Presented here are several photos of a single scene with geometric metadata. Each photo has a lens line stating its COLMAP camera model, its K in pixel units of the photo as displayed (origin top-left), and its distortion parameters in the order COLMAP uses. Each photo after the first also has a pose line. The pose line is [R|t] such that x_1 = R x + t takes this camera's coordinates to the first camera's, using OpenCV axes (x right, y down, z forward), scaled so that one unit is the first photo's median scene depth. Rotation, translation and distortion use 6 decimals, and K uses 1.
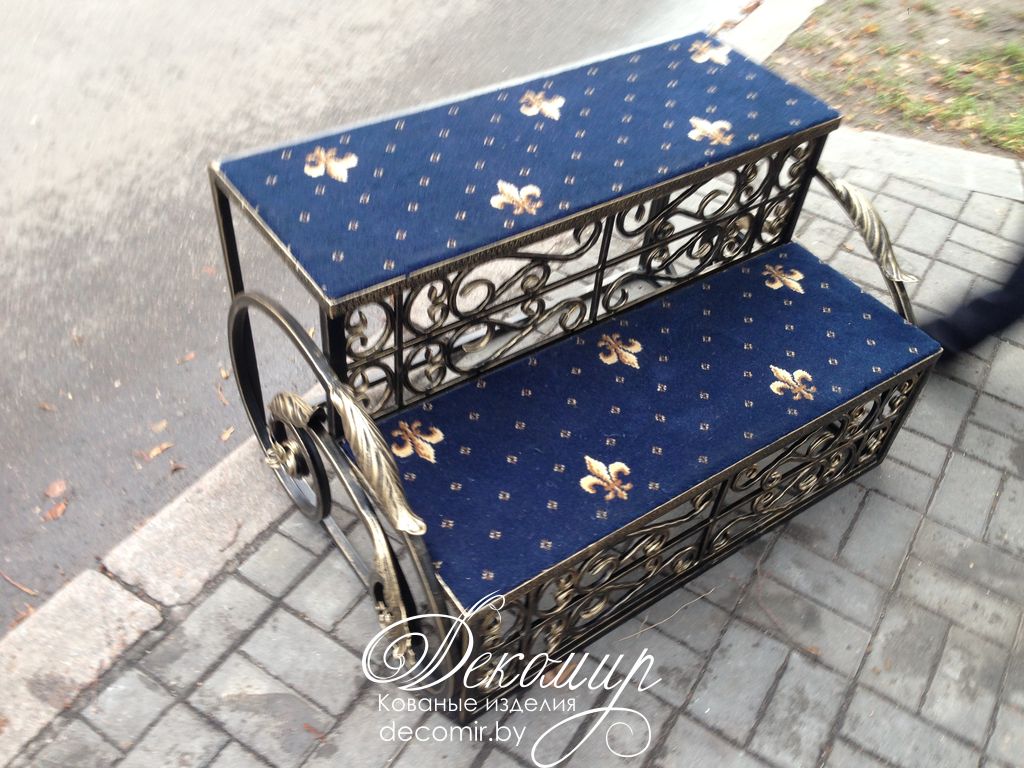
lens RADIAL K [[971.1, 0, 563.4], [0, 971.1, 386.4], [0, 0, 1]] dist [0.105860, -0.204213]
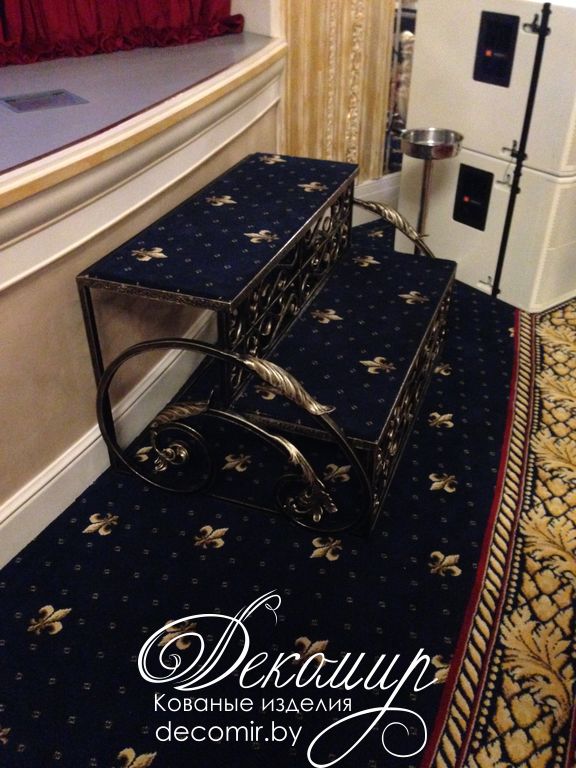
lens RADIAL K [[728.4, 0, 287.5], [0, 728.4, 365.1], [0, 0, 1]] dist [0.105860, -0.204213]
pose [[0.841718, -0.370089, 0.393122, -0.575579], [0.436783, 0.894761, -0.092865, 0.140081], [-0.317382, 0.249874, 0.914785, -0.117104]]
